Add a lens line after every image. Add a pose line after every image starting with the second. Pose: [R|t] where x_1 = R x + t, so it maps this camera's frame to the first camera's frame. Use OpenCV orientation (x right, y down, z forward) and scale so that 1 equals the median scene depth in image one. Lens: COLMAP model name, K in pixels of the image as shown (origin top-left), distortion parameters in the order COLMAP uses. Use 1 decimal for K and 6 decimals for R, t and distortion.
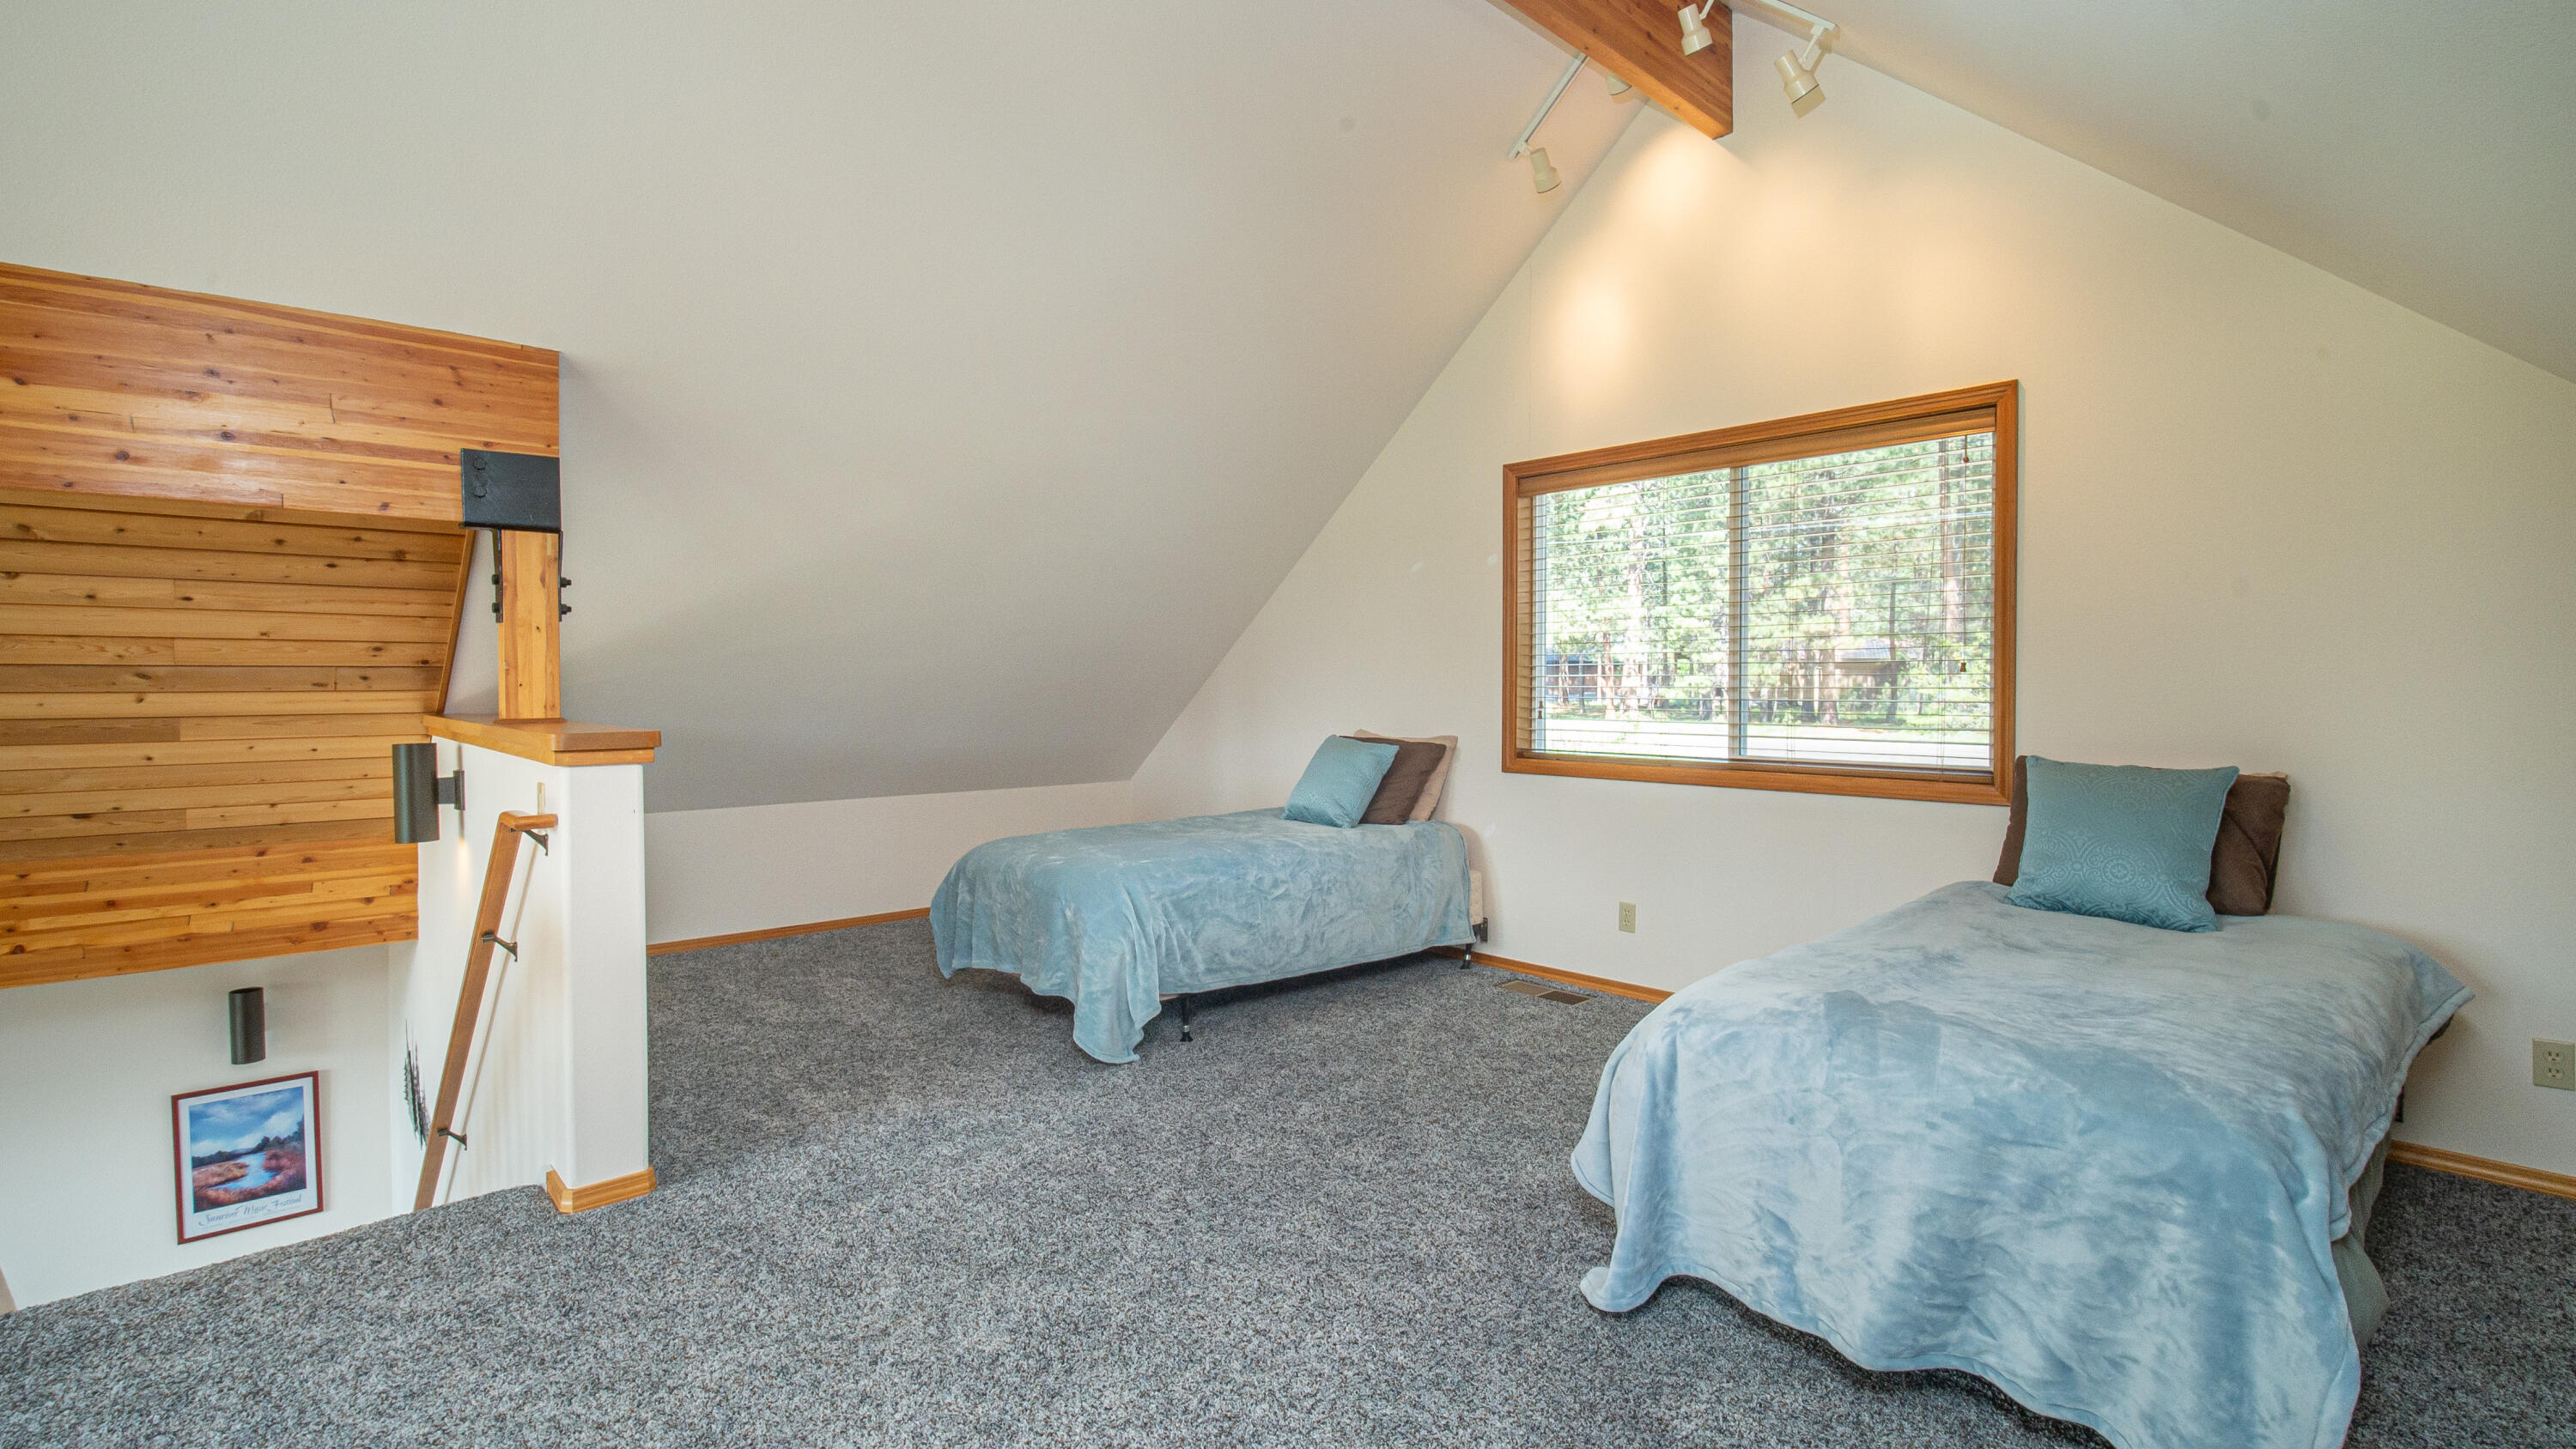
lens RADIAL K [[1160.5, 0, 1288.0], [0, 1160.5, 724.5], [0, 0, 1]] dist [-0.027081, 0.000173]
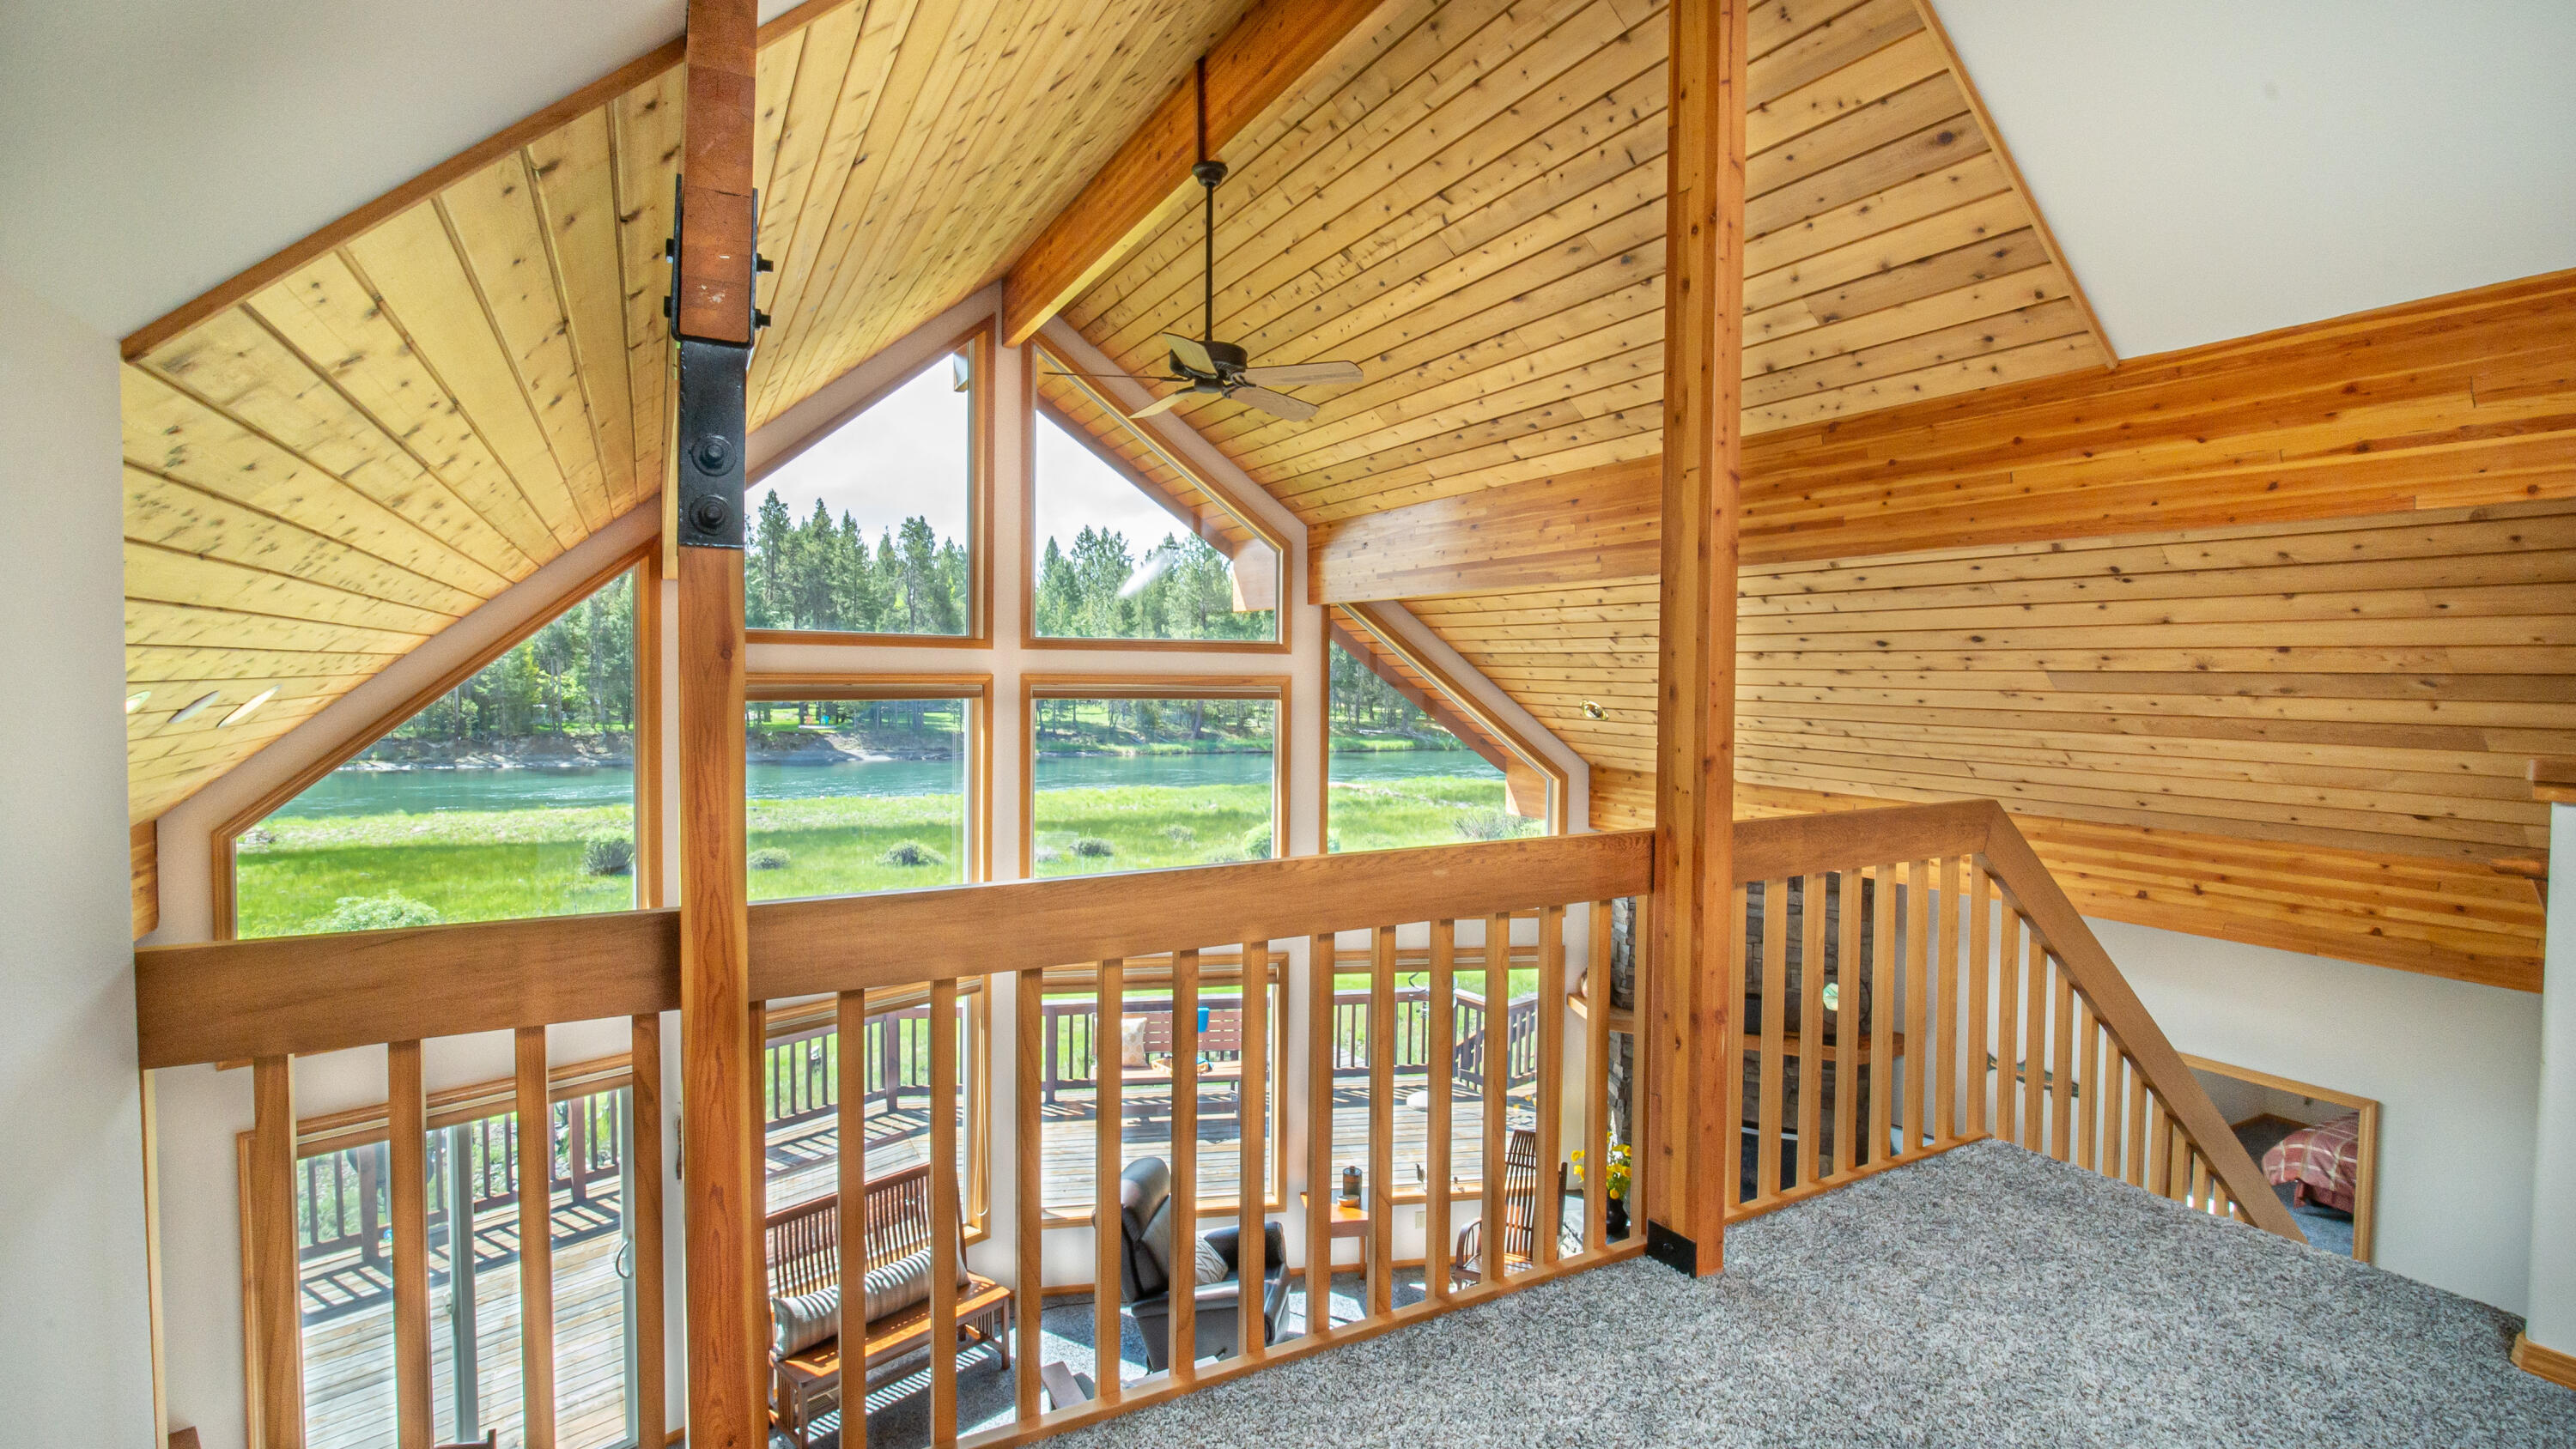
lens RADIAL K [[1160.5, 0, 1288.0], [0, 1160.5, 724.5], [0, 0, 1]] dist [-0.027081, 0.000173]
pose [[-0.251986, 0.035878, -0.967066, 0.241989], [-0.046768, 0.997693, 0.049201, -0.008749], [0.966600, 0.057626, -0.249727, 0.268698]]
